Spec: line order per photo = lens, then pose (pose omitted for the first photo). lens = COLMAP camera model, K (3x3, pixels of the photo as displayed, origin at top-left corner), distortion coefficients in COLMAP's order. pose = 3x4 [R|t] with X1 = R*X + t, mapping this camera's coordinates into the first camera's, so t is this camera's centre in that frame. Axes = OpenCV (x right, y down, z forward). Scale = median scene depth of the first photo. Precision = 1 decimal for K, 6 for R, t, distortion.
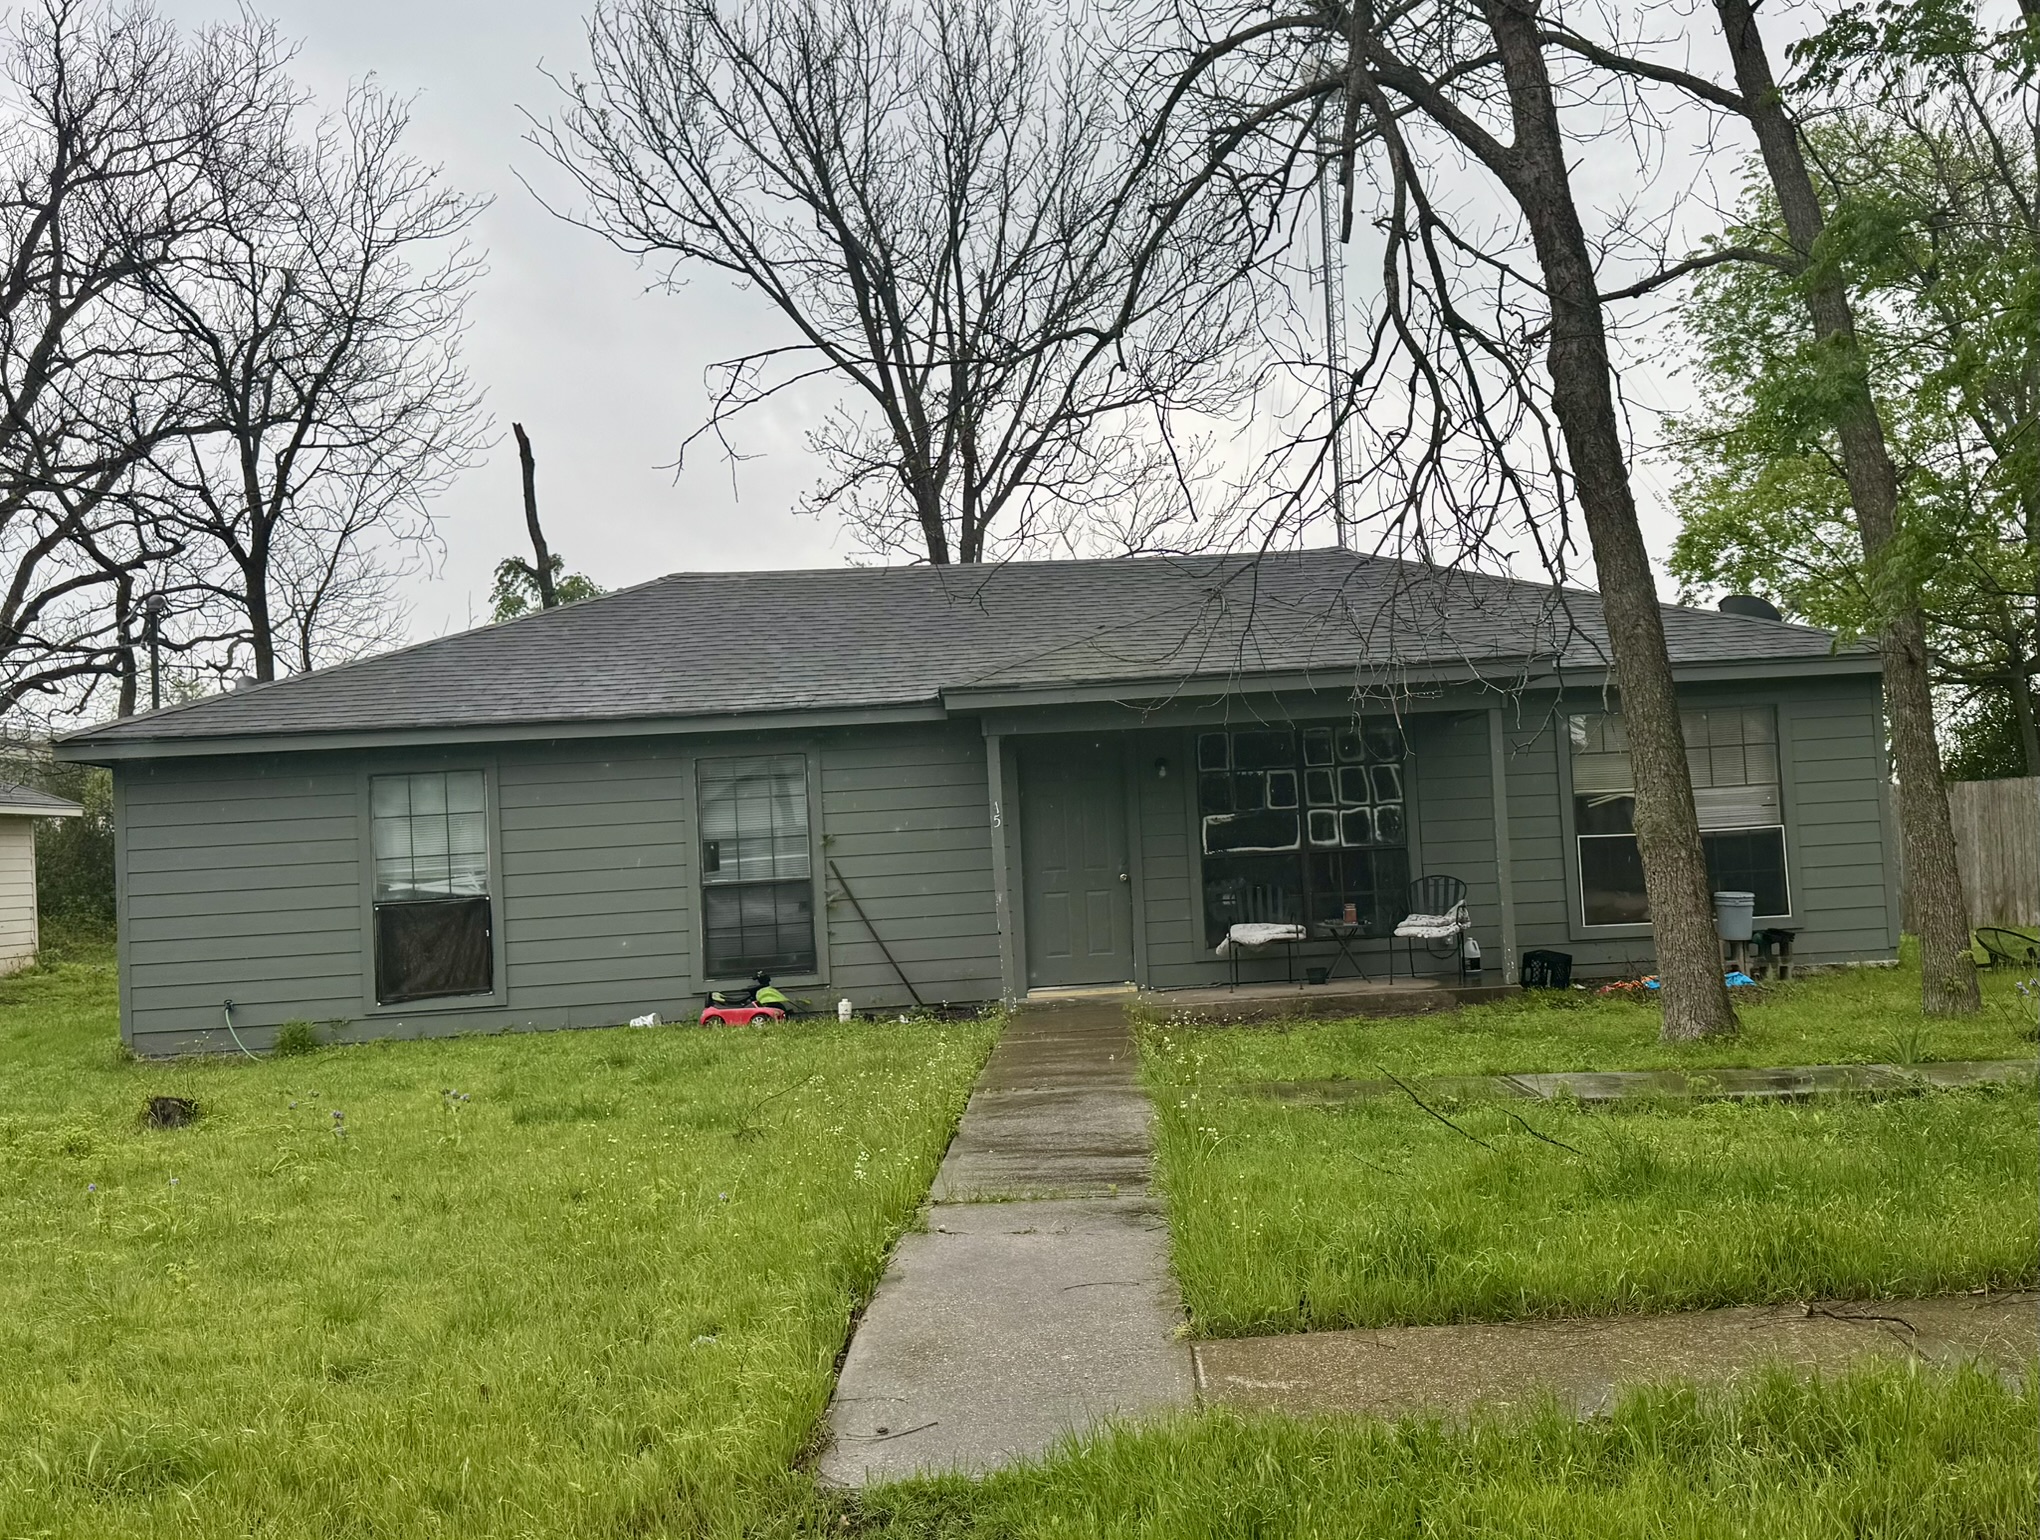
lens RADIAL K [[2001.1, 0, 1129.3], [0, 2001.1, 773.0], [0, 0, 1]] dist [0.176565, -0.389372]
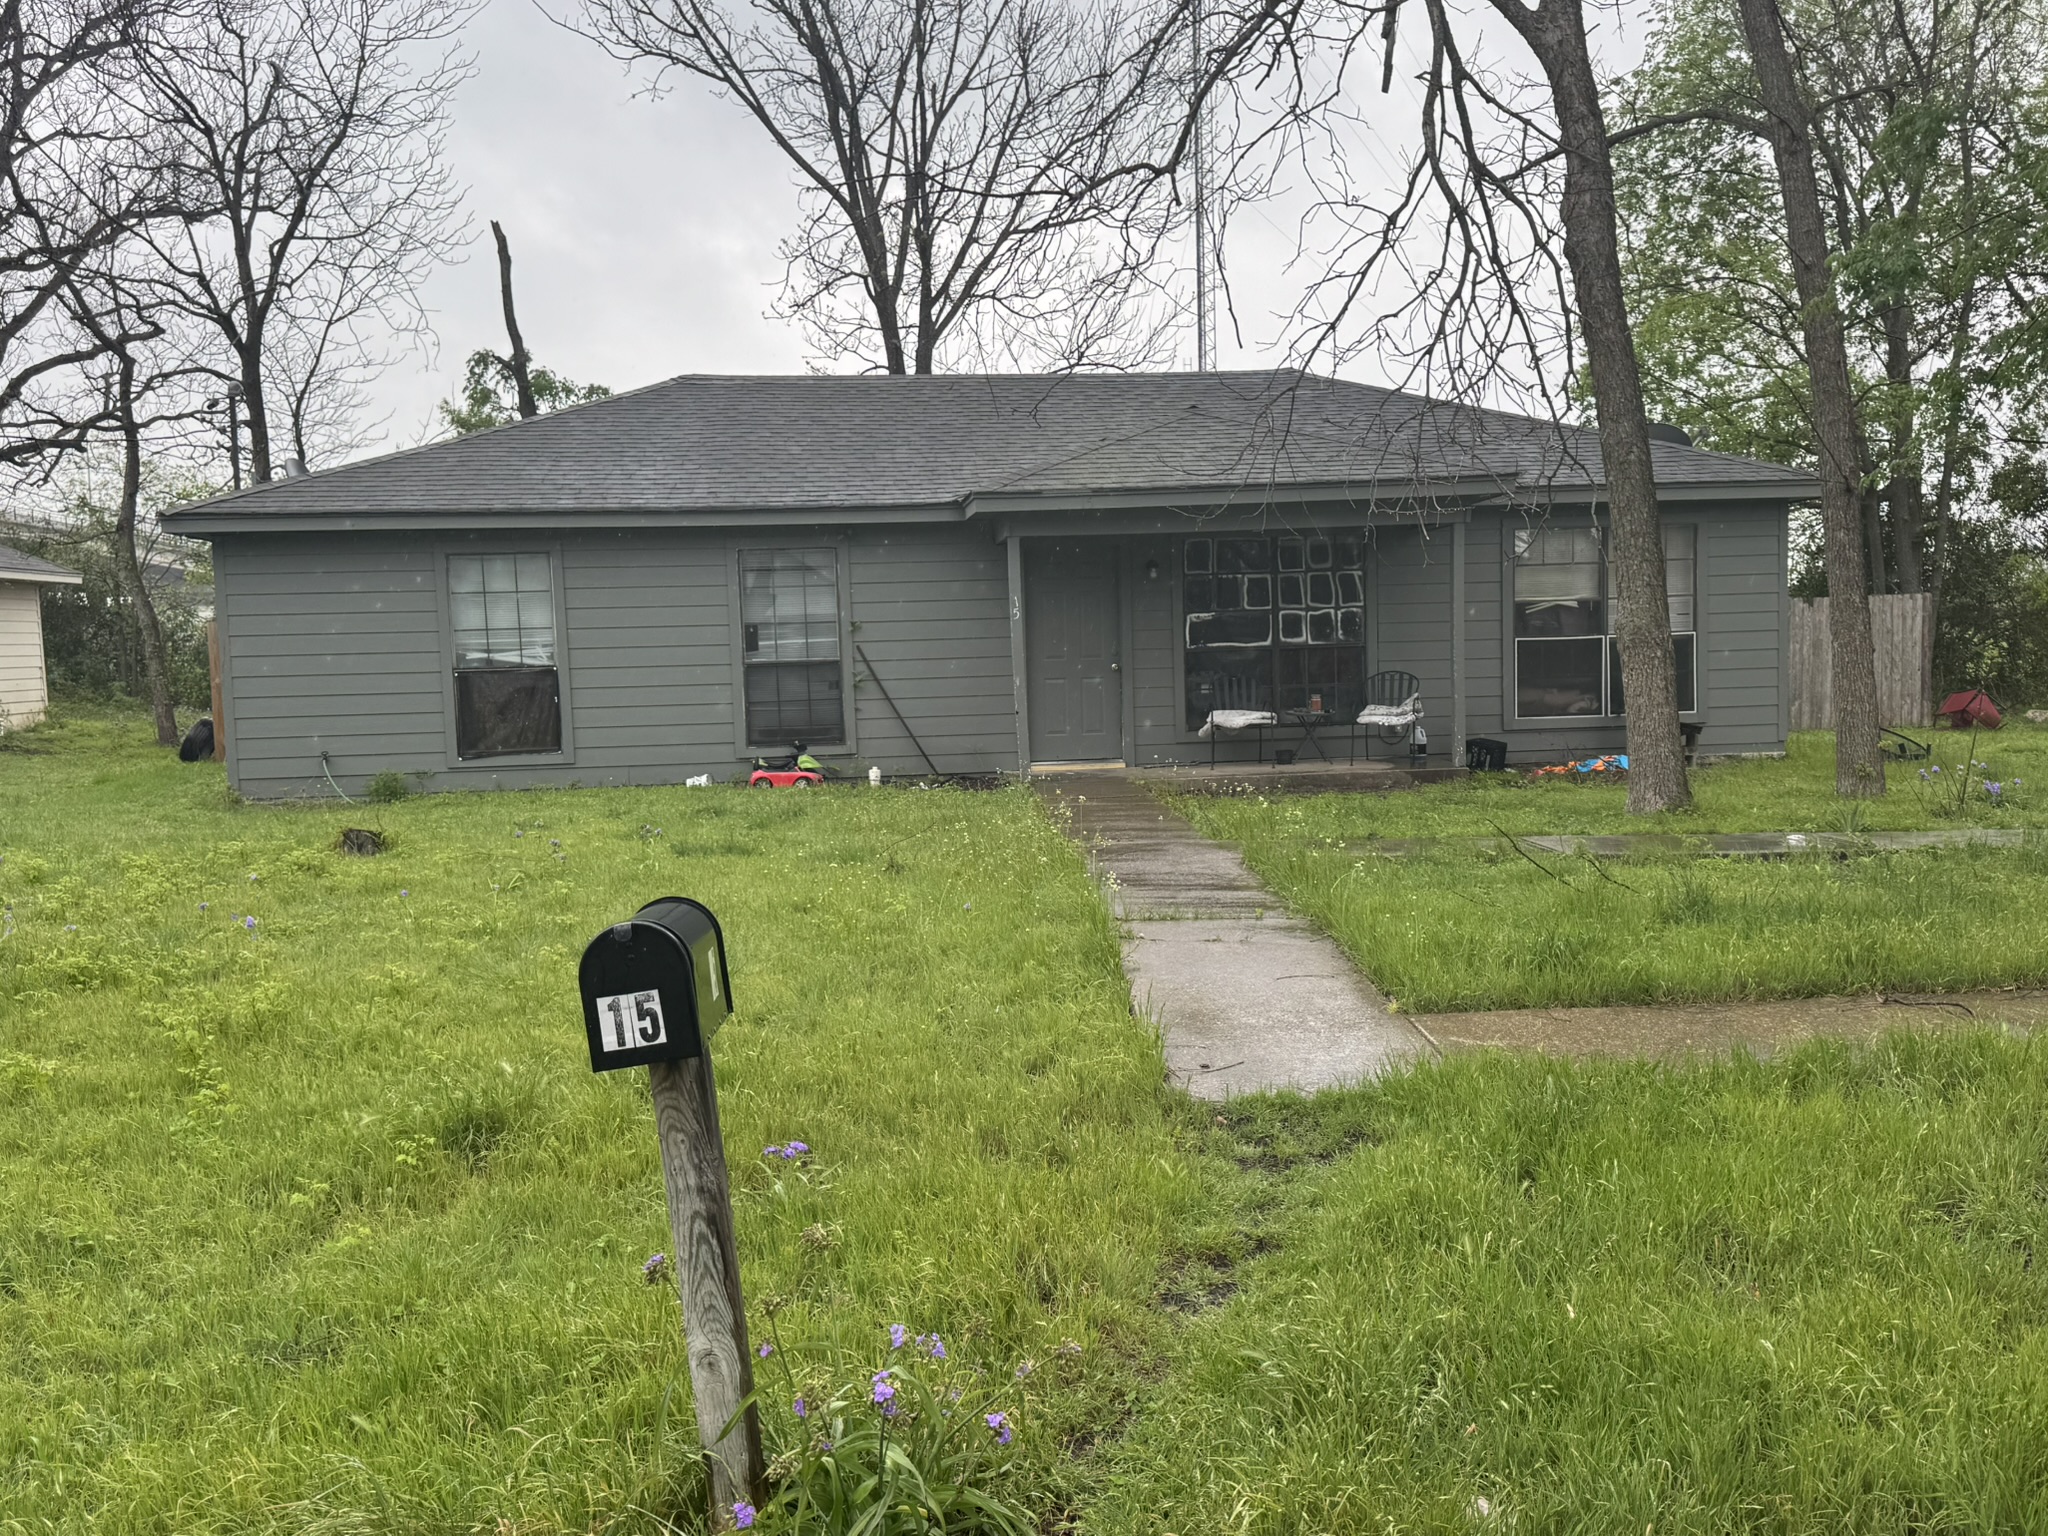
lens RADIAL K [[1872.5, 0, 1036.3], [0, 1872.5, 815.0], [0, 0, 1]] dist [0.174919, -0.372285]
pose [[0.999111, 0.022612, 0.035580, -0.084151], [-0.026947, 0.991598, 0.126519, 0.002242], [-0.032420, -0.127366, 0.991326, -0.058904]]
